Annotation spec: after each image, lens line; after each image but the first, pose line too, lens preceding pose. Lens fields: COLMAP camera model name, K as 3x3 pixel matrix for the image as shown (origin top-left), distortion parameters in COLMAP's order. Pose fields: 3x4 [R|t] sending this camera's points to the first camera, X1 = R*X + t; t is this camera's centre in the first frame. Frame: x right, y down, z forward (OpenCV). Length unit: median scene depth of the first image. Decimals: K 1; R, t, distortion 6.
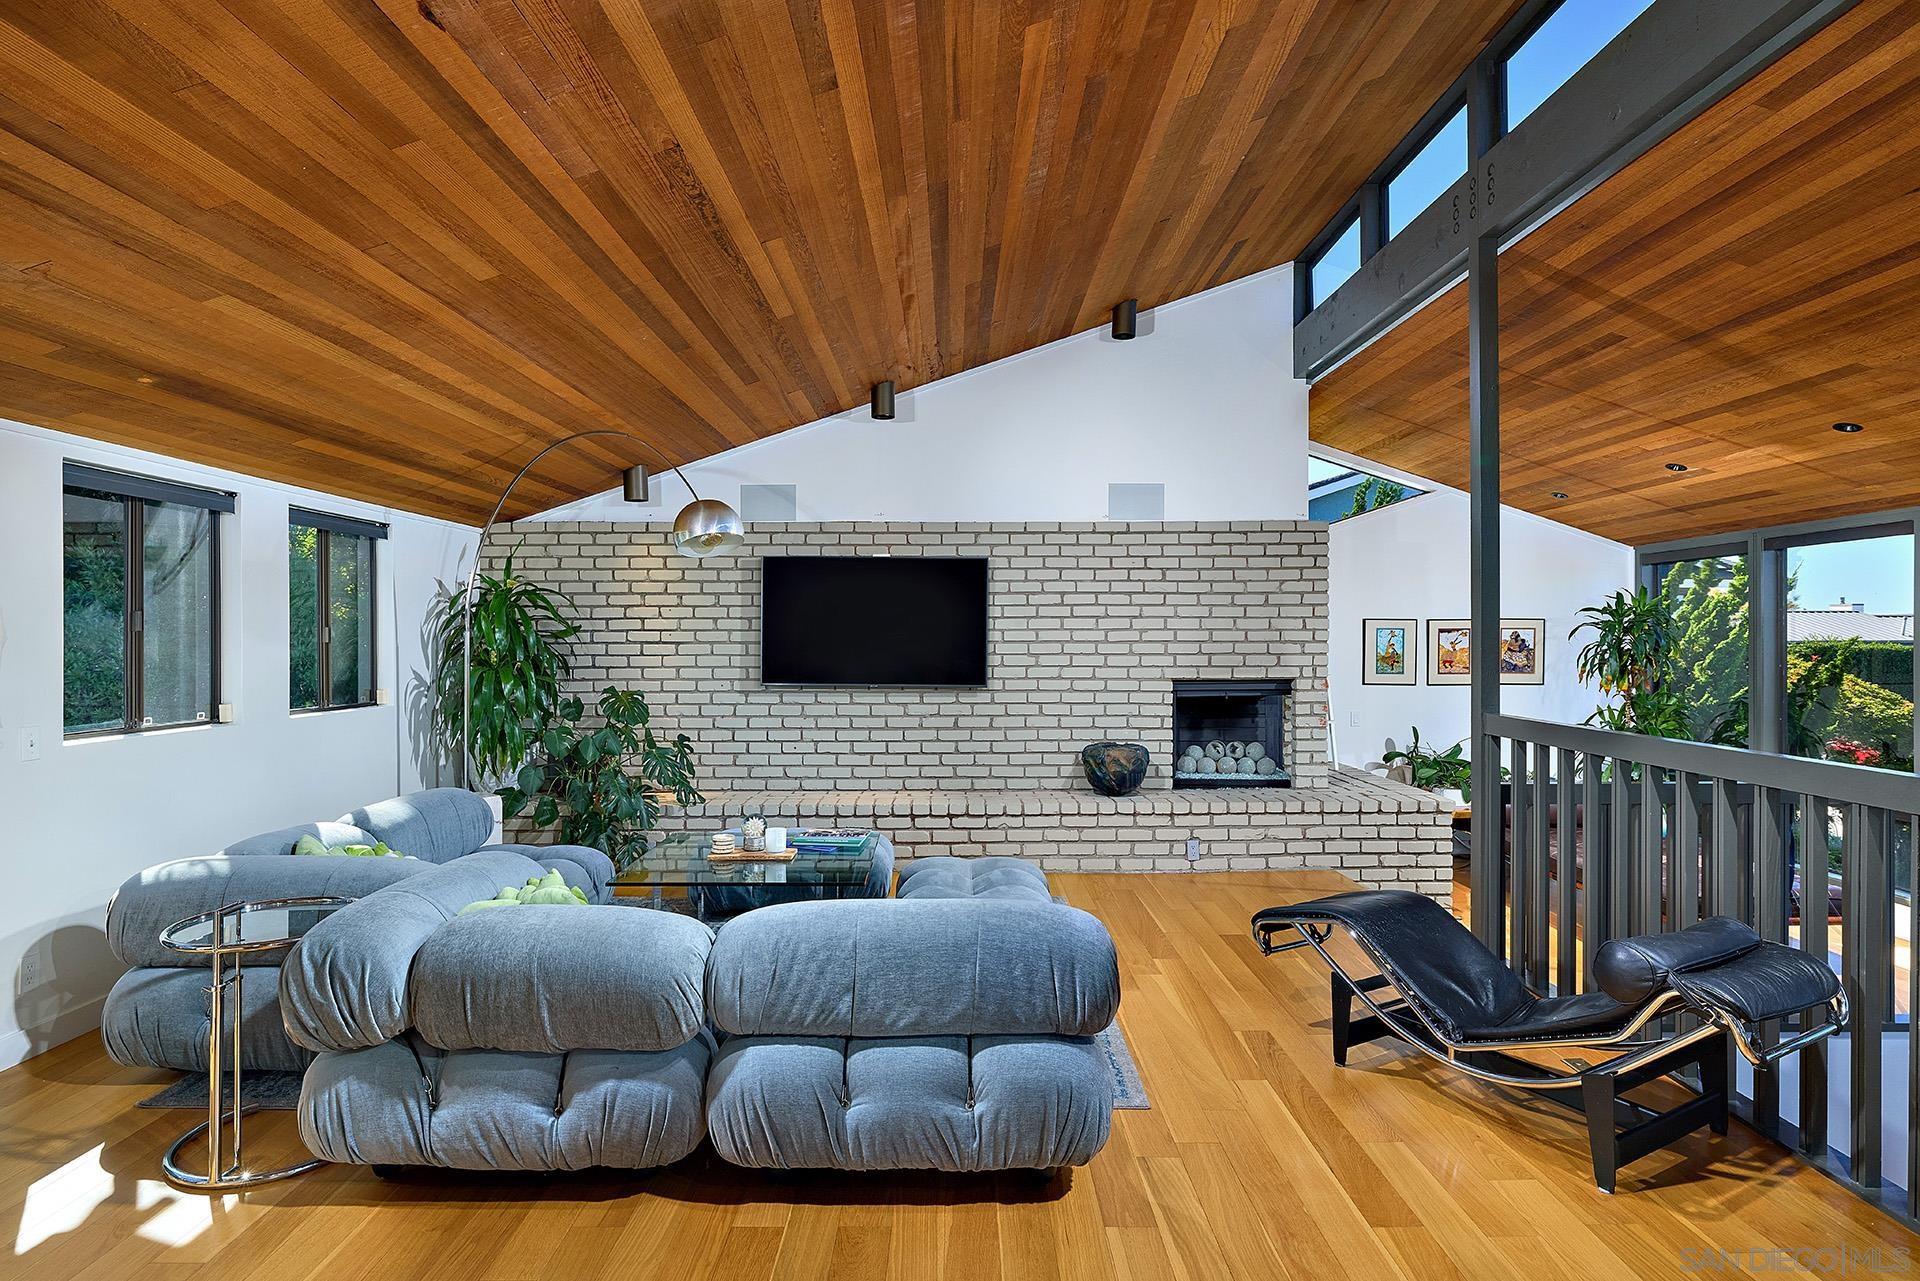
lens RADIAL K [[998.4, 0, 957.4], [0, 998.4, 630.9], [0, 0, 1]] dist [-0.001418, 0.000063]
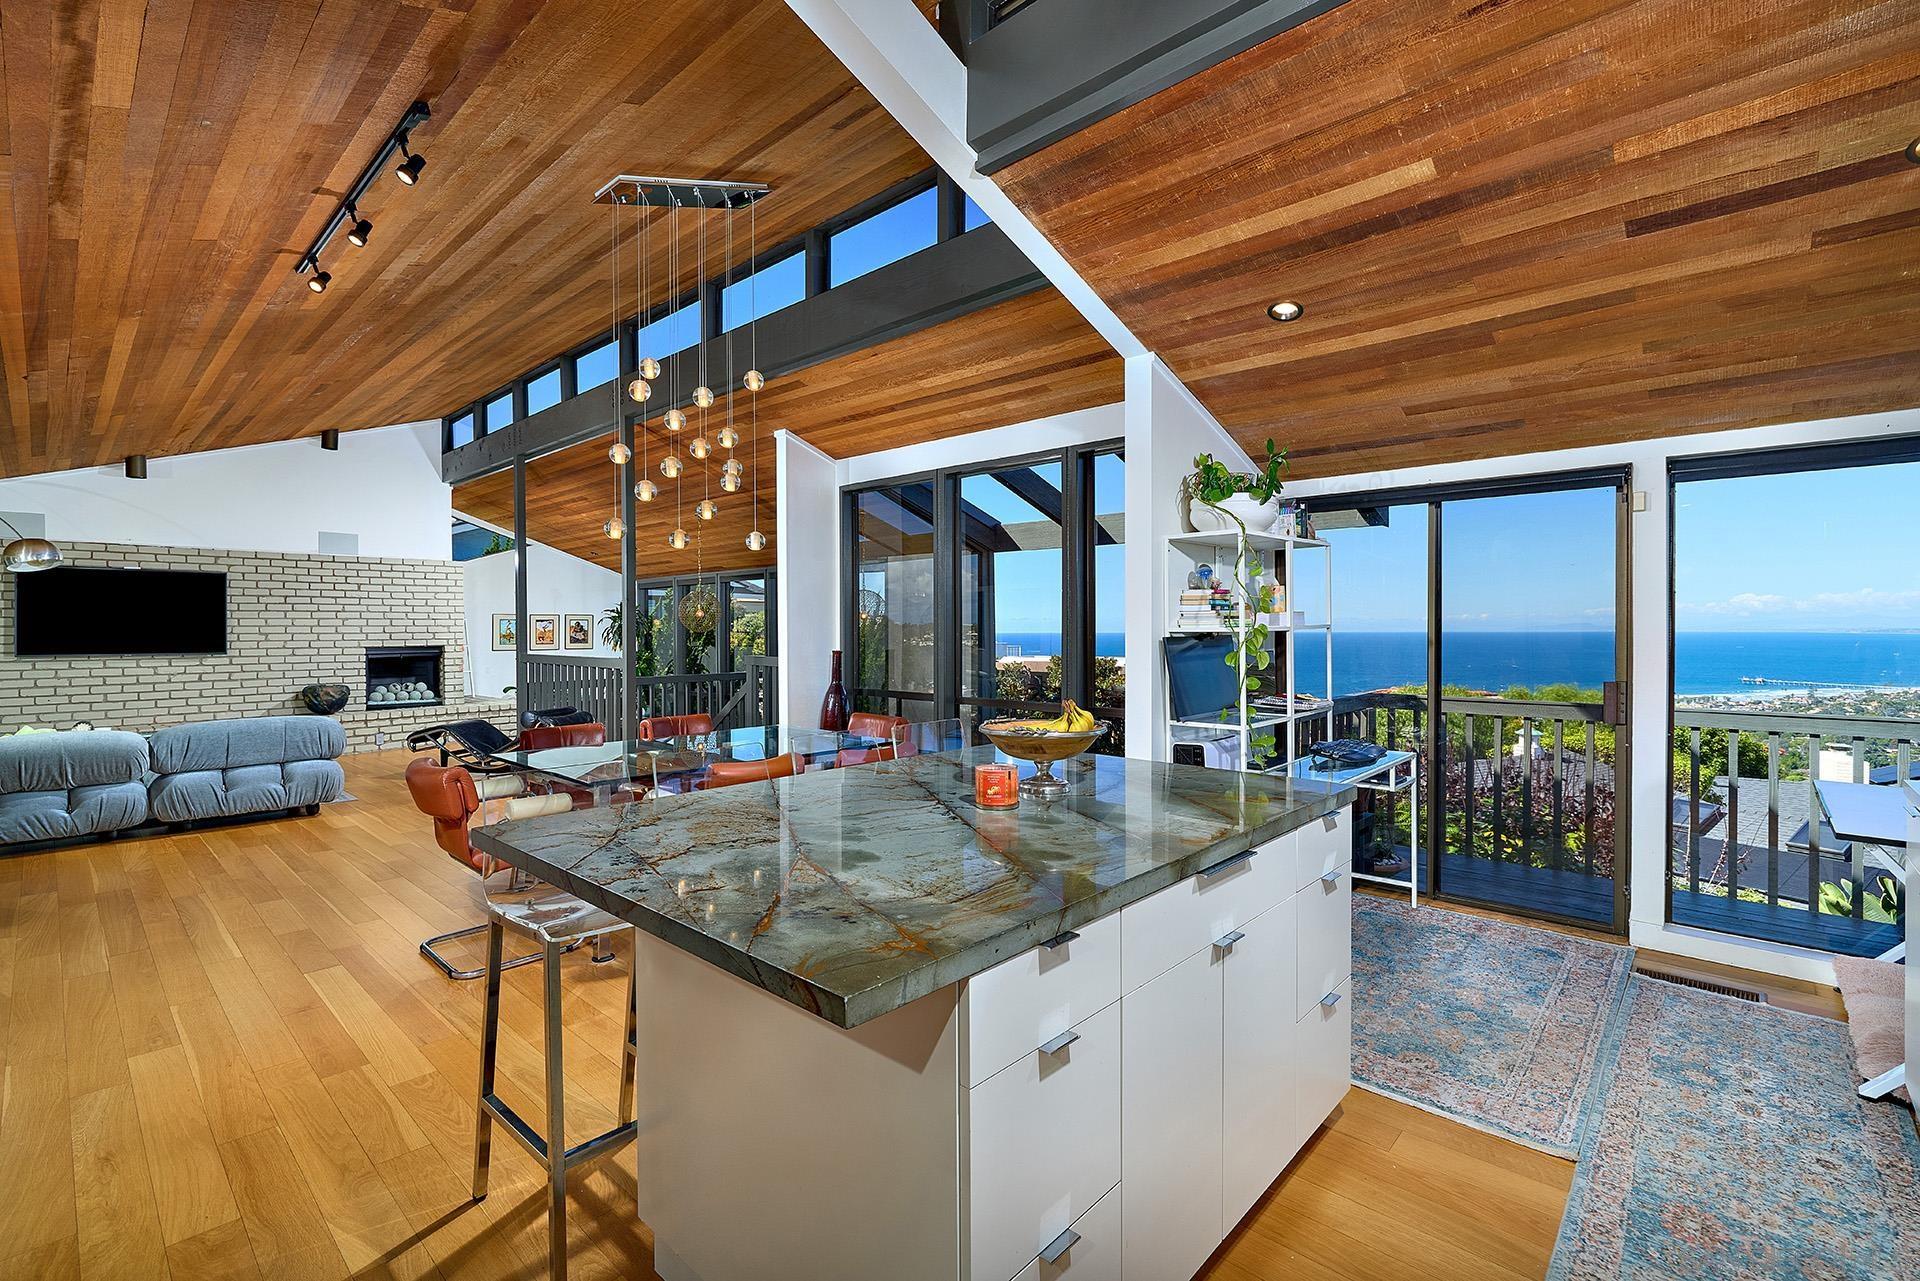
lens RADIAL K [[847.4, 0, 960.0], [0, 847.4, 640.5], [0, 0, 1]] dist [-0.000941, 0.000018]
pose [[0.675176, -0.012132, 0.737557, -0.174990], [-0.001680, 0.999837, 0.017984, 0.008138], [-0.737654, -0.013381, 0.675046, -0.766746]]
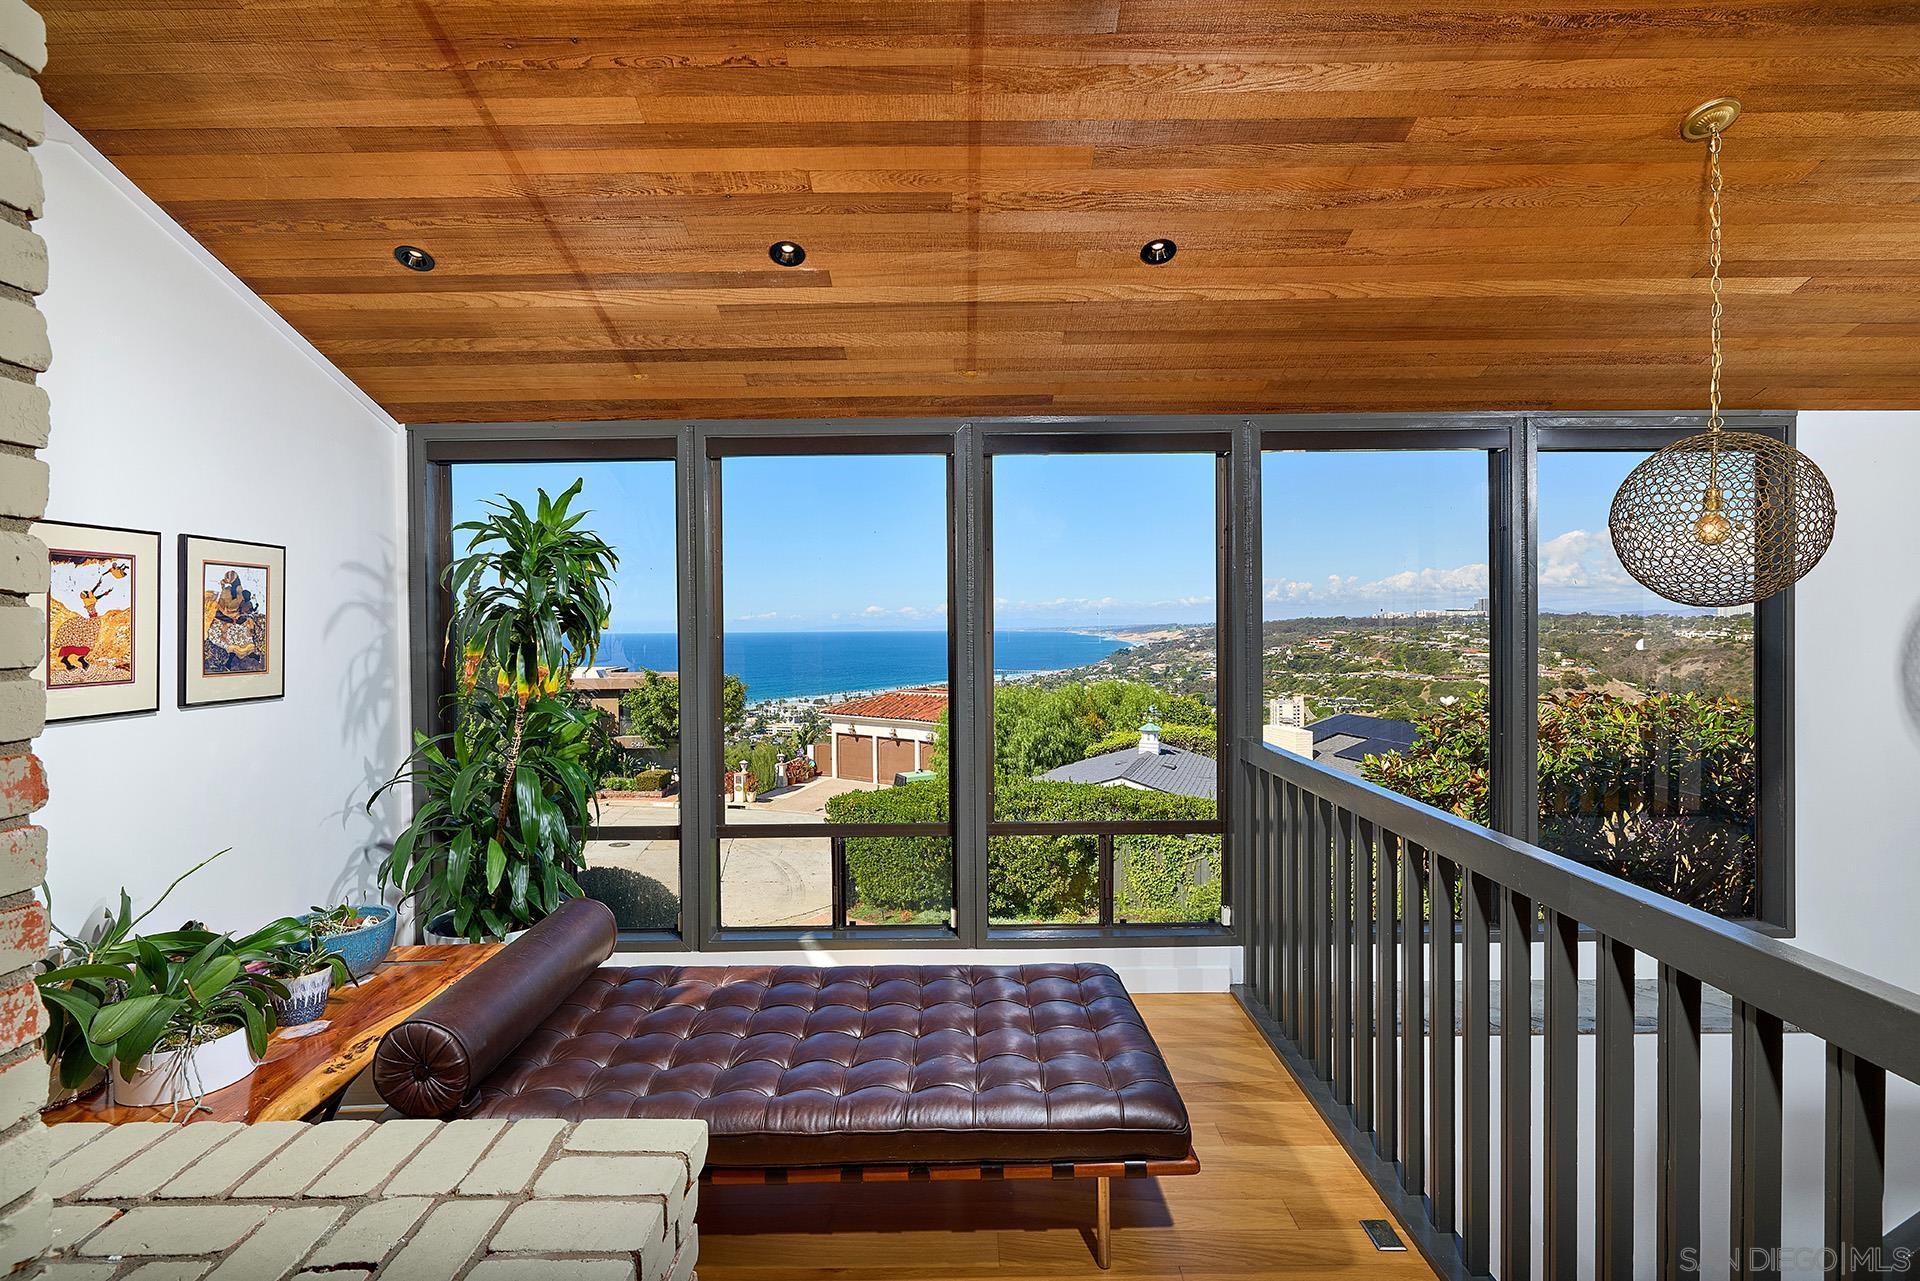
lens RADIAL K [[931.8, 0, 958.3], [0, 931.8, 637.3], [0, 0, 1]] dist [0.000539, -0.000814]
pose [[-0.007355, -0.011514, 0.999907, 0.214026], [0.003470, 0.999927, 0.011540, 0.028602], [-0.999967, 0.003555, -0.007314, 0.847294]]
